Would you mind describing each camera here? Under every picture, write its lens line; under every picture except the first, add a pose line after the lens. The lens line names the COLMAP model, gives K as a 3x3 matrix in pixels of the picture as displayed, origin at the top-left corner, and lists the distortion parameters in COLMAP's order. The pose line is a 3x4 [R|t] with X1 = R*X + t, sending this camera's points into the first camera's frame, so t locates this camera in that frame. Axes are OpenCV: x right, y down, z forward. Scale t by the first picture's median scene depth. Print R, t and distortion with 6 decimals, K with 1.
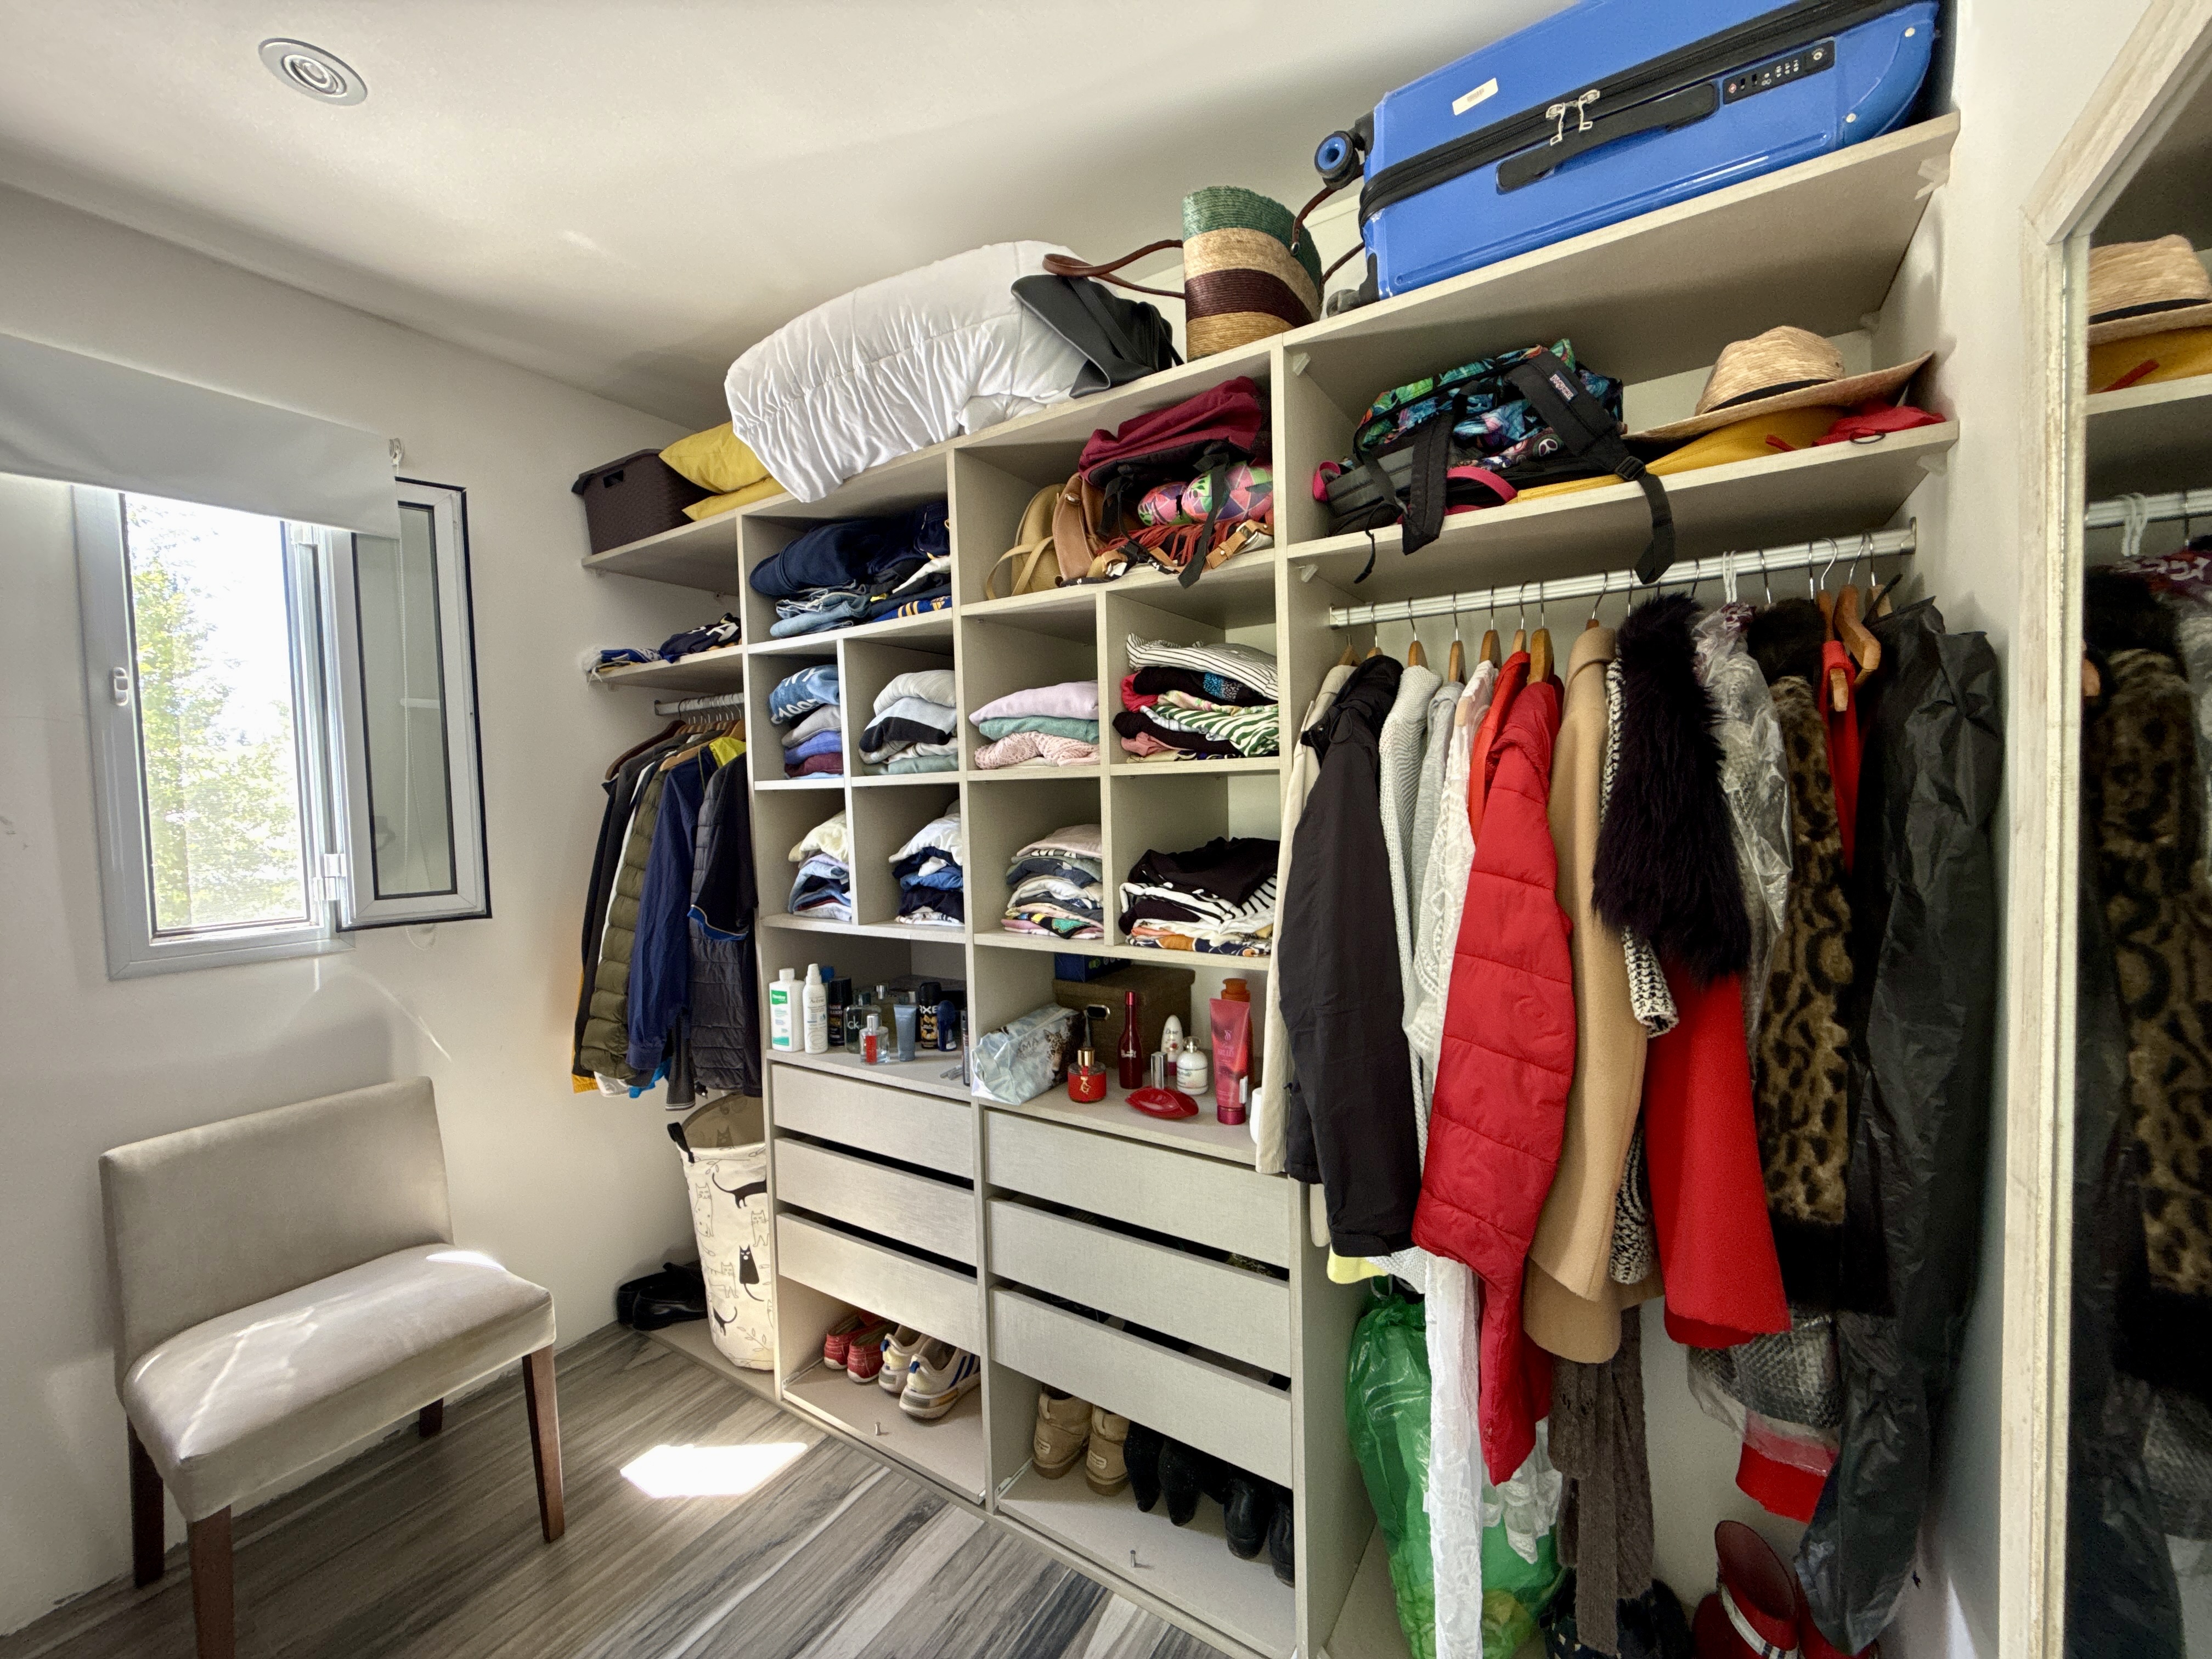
lens RADIAL K [[880.6, 0, 1102.9], [0, 880.6, 831.3], [0, 0, 1]] dist [0.001115, 0.000618]
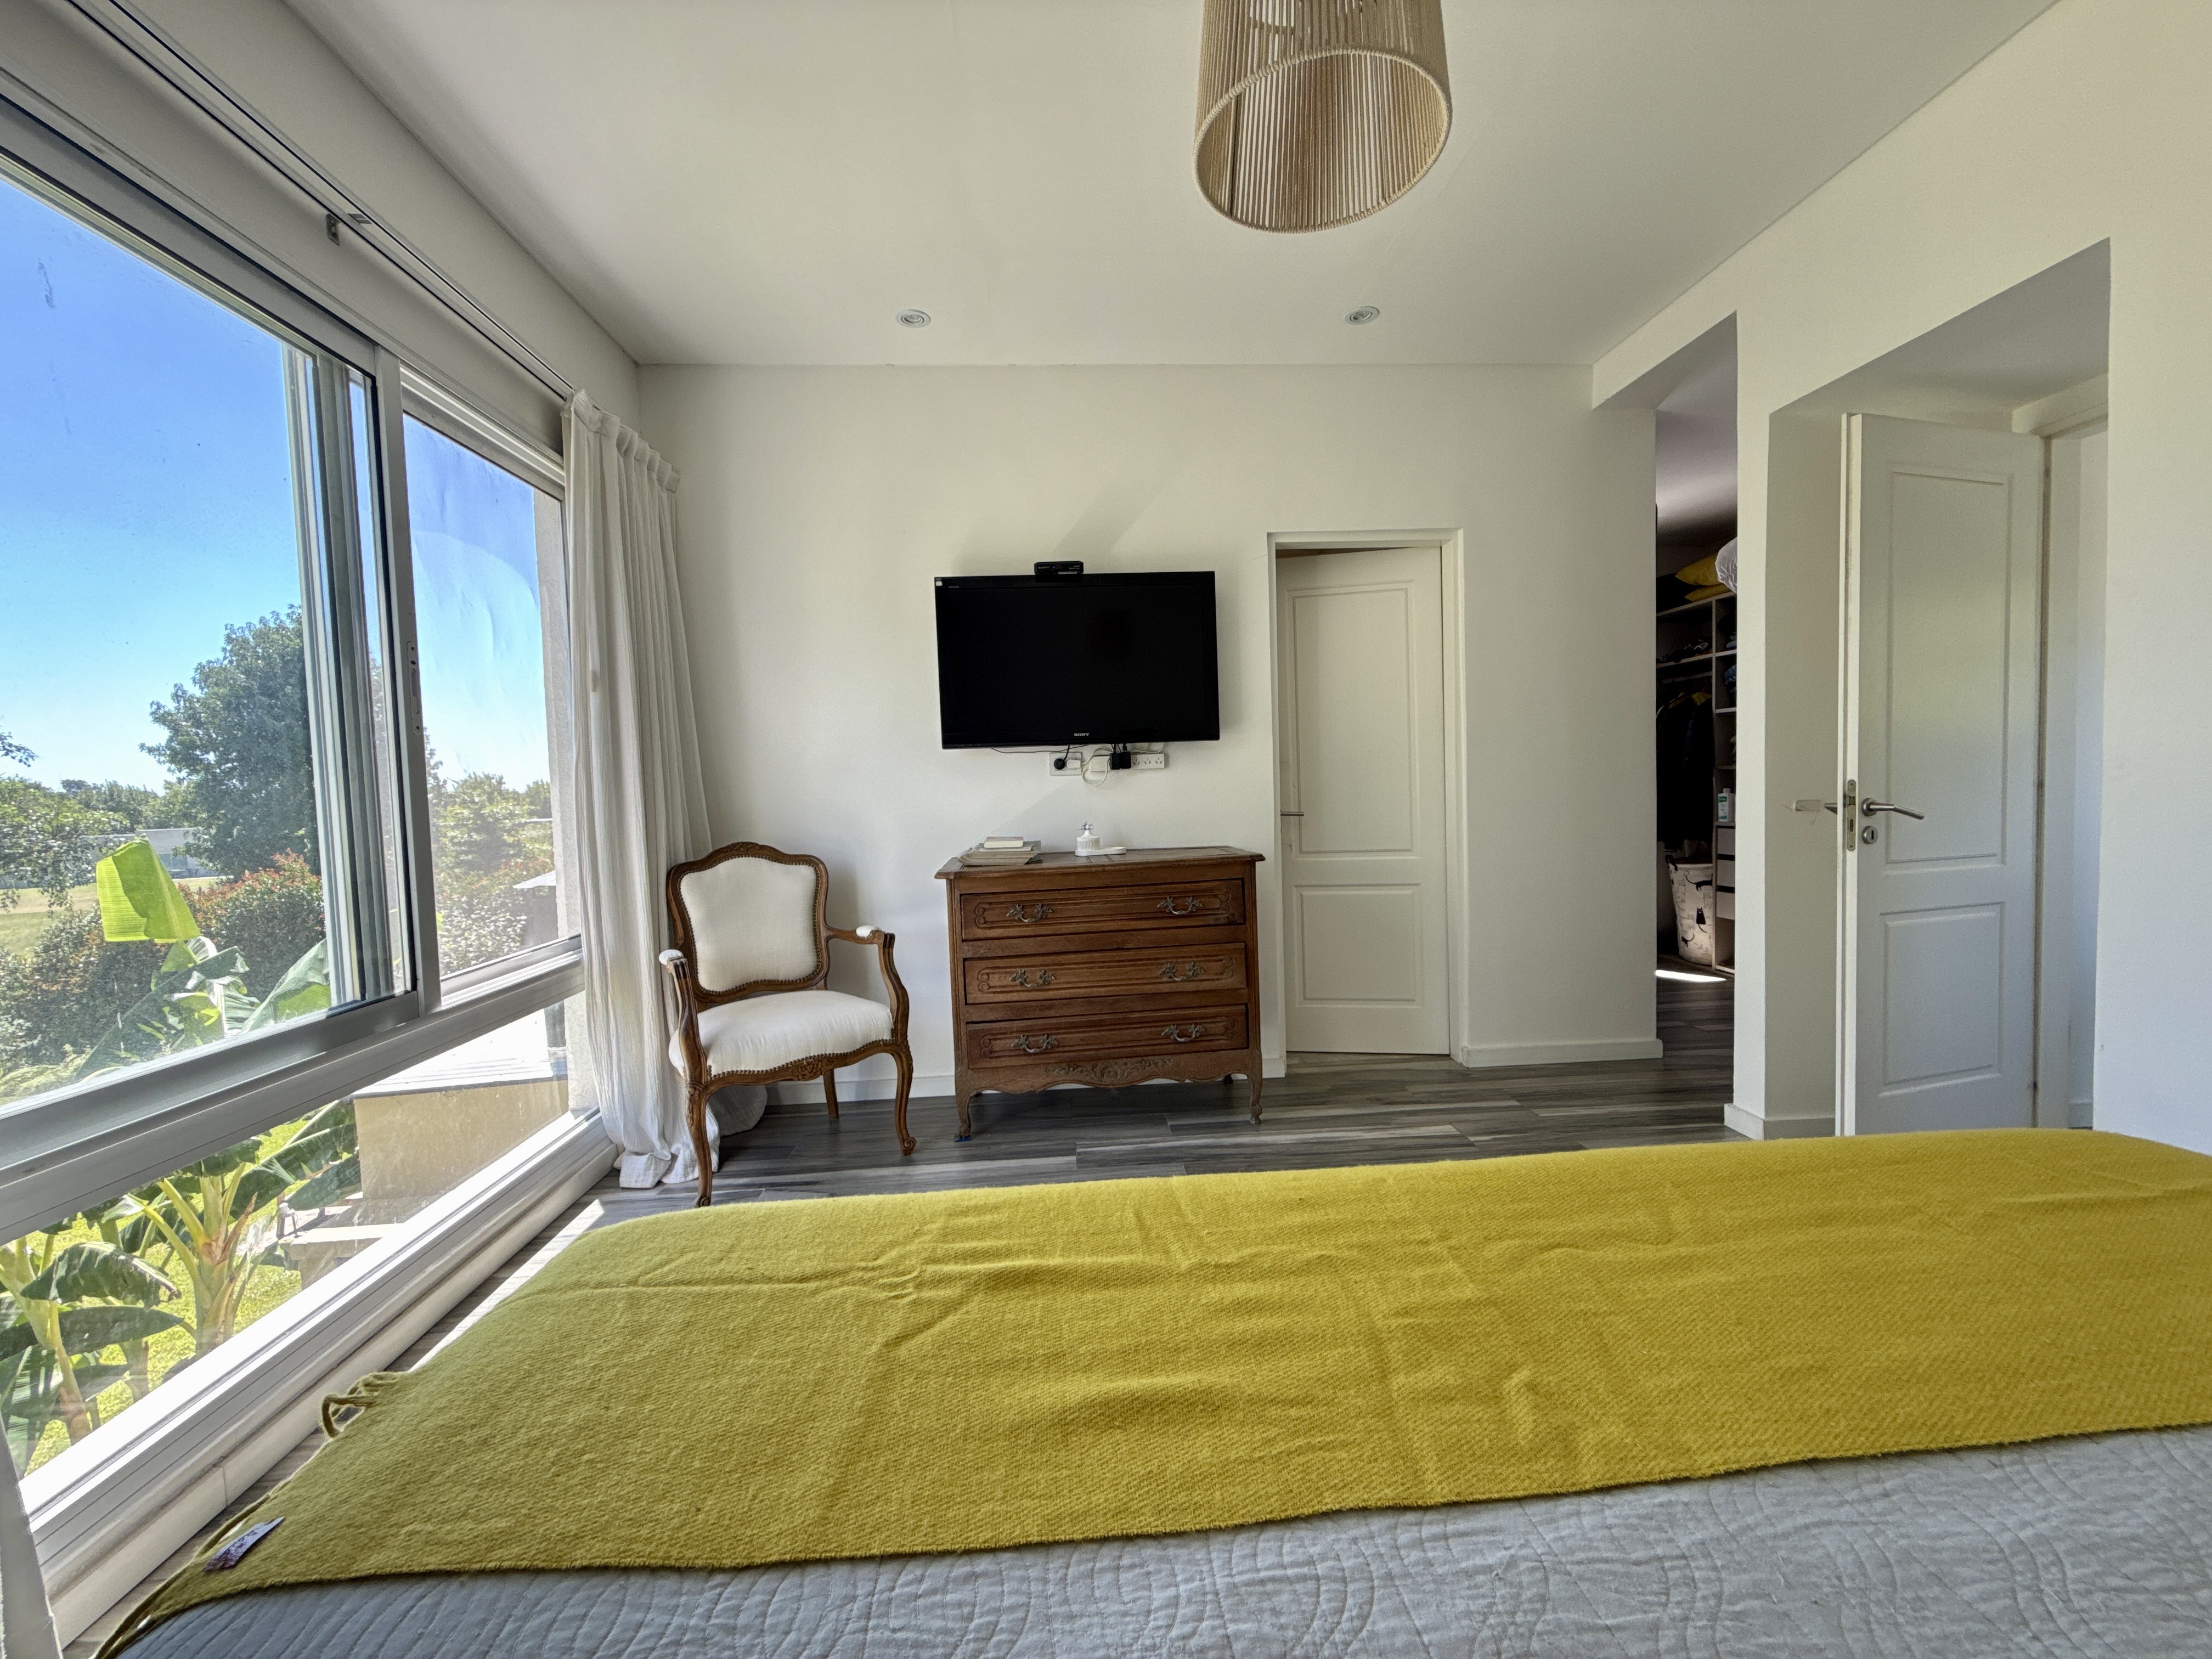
lens RADIAL K [[880.6, 0, 1101.7], [0, 880.6, 826.7], [0, 0, 1]] dist [0.001115, 0.000618]
pose [[0.602780, 0.050267, -0.796322, 0.502821], [-0.021787, 0.998678, 0.046548, 0.177739], [0.797610, -0.010708, 0.603079, -1.715133]]
